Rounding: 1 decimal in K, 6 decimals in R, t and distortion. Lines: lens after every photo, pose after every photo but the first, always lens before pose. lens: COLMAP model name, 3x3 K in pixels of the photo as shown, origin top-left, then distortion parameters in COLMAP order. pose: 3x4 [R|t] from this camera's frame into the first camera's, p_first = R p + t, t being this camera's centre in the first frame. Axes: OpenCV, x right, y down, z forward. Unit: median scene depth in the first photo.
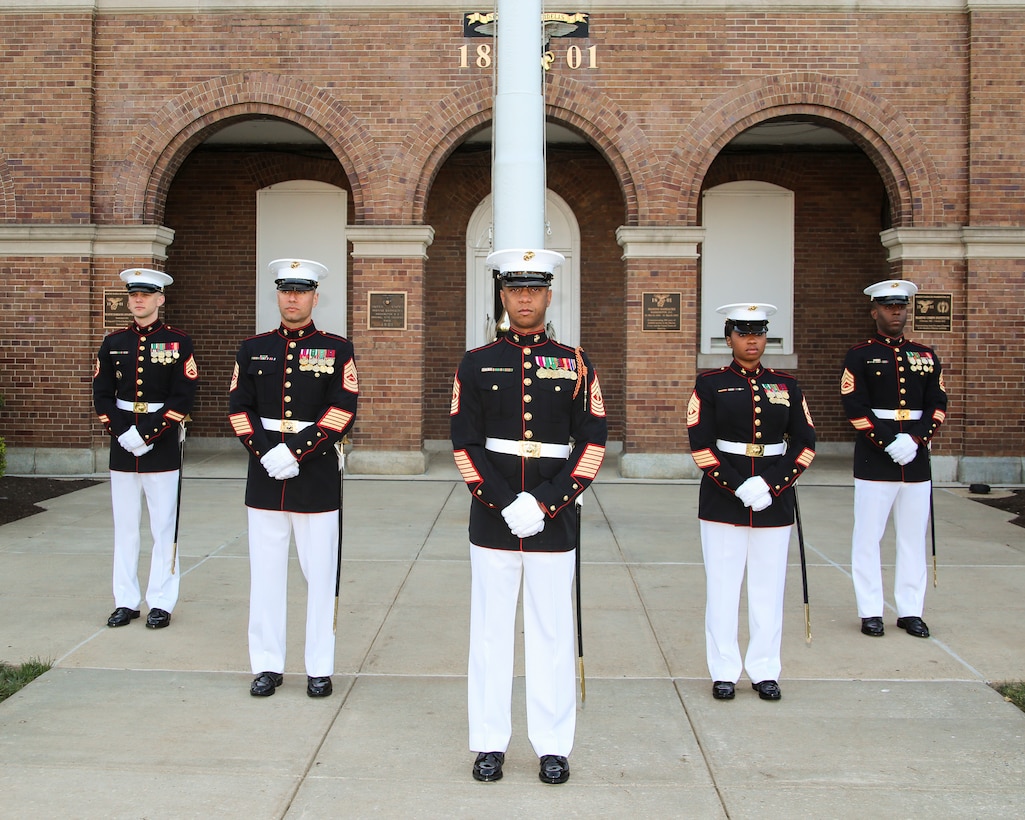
lens RADIAL K [[1510.6, 0, 481.0], [0, 1510.6, 407.9], [0, 0, 1]] dist [-0.053115, 0.047252]
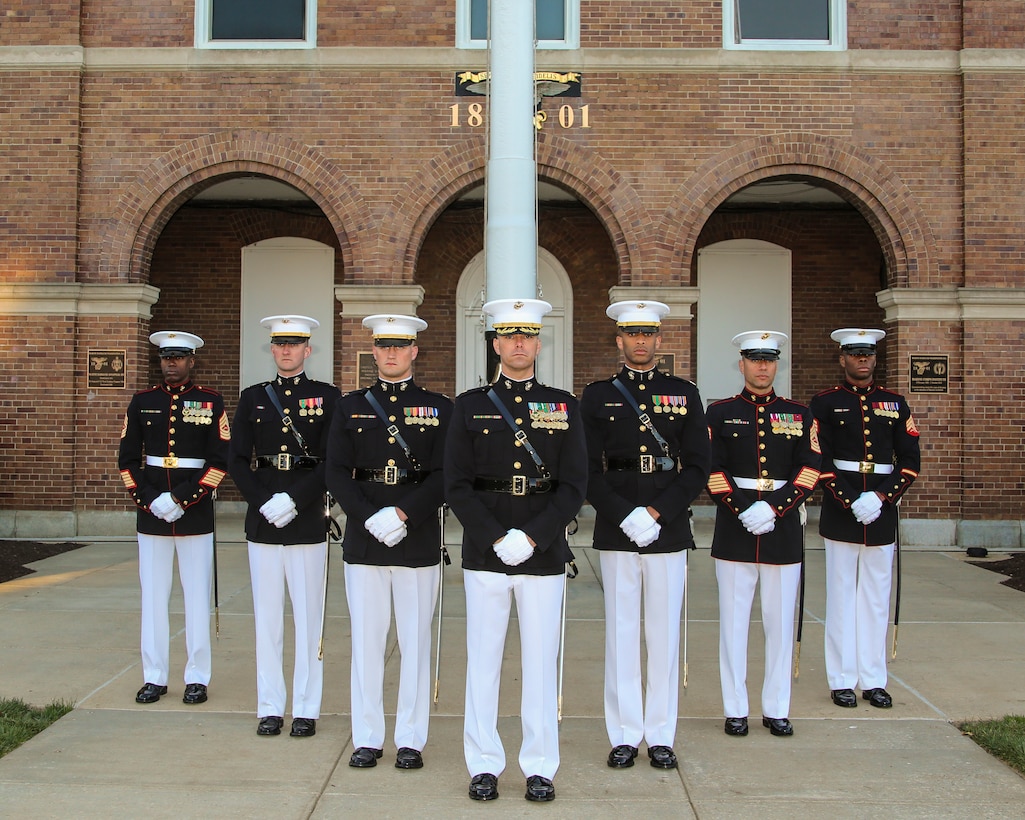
lens RADIAL K [[1337.1, 0, 512.5], [0, 1337.1, 410.0], [0, 0, 1]] dist [0.015830, -0.005843]
pose [[0.999712, 0.001626, 0.023943, 0.005479], [-0.000688, 0.999233, -0.039143, -0.005156], [-0.023989, 0.039116, 0.998947, 0.126749]]
